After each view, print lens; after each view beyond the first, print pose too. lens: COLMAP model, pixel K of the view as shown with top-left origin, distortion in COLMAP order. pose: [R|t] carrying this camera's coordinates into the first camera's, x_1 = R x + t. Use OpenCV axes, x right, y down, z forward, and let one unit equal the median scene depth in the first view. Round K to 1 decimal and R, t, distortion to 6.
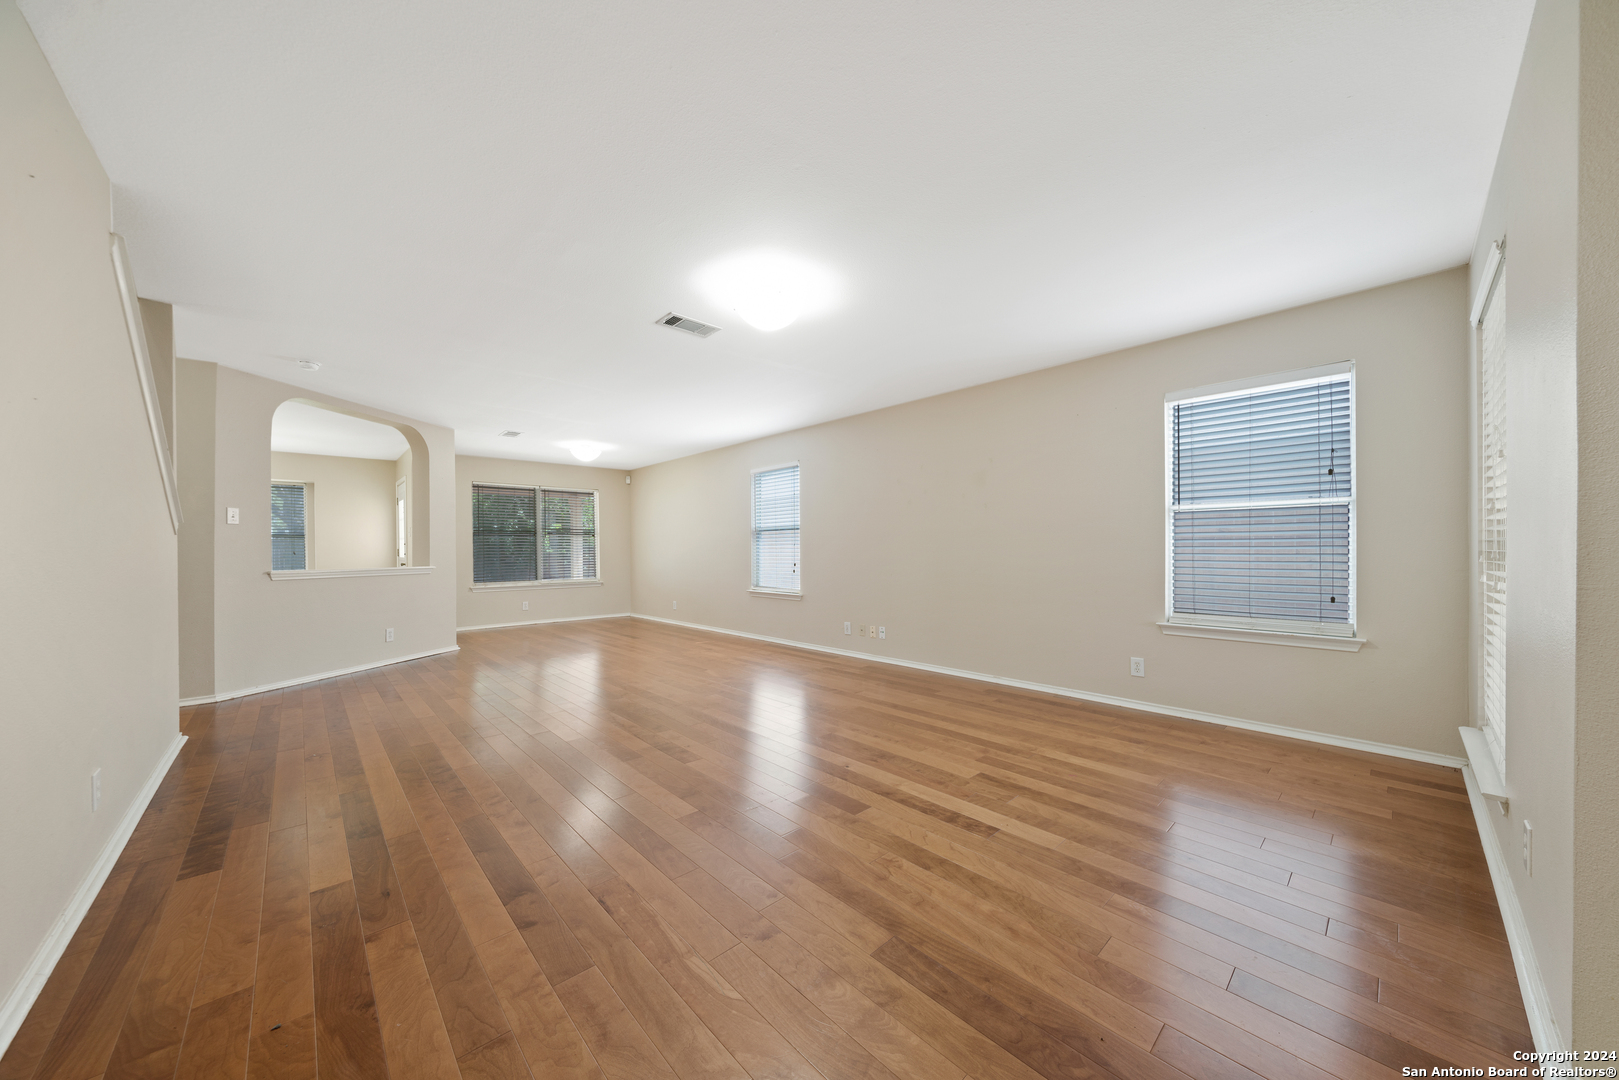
lens RADIAL K [[558.0, 0, 808.3], [0, 558.0, 550.7], [0, 0, 1]] dist [-0.003941, 0.000135]
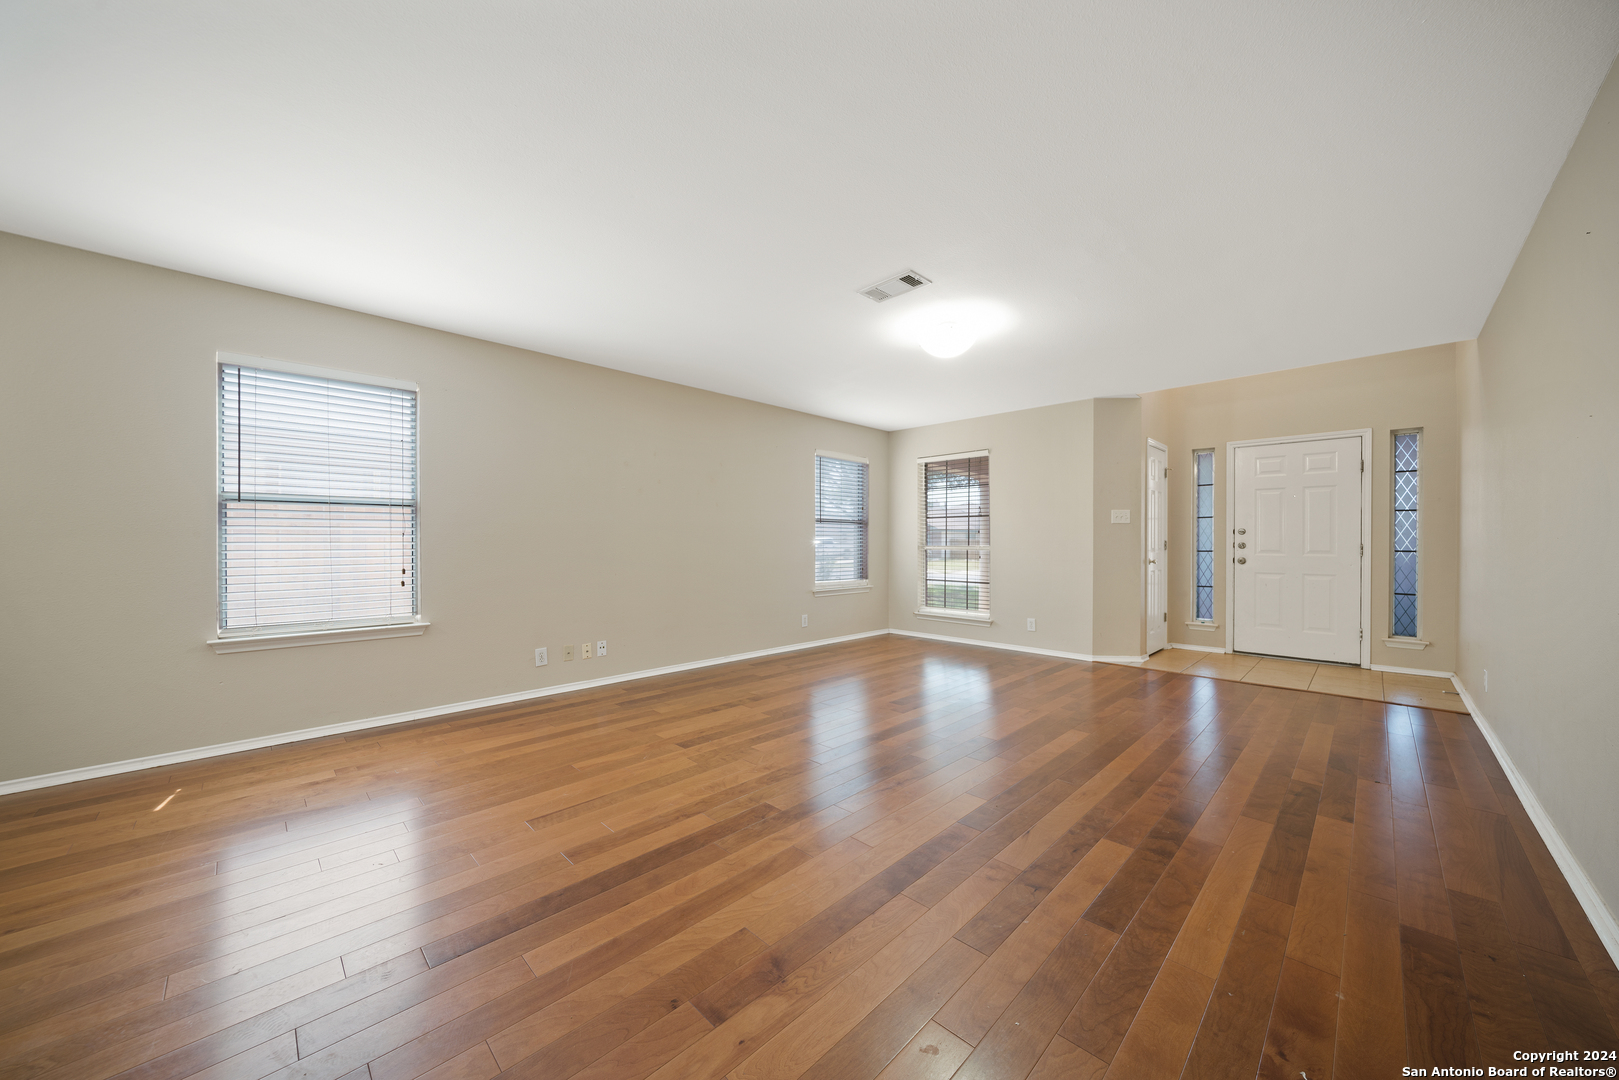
lens RADIAL K [[558.0, 0, 808.3], [0, 558.0, 550.7], [0, 0, 1]] dist [-0.003941, 0.000135]
pose [[-0.023681, -0.003450, 0.999714, -0.666926], [0.001947, 0.999992, 0.003497, 0.003817], [-0.999718, 0.002029, -0.023674, 0.709546]]
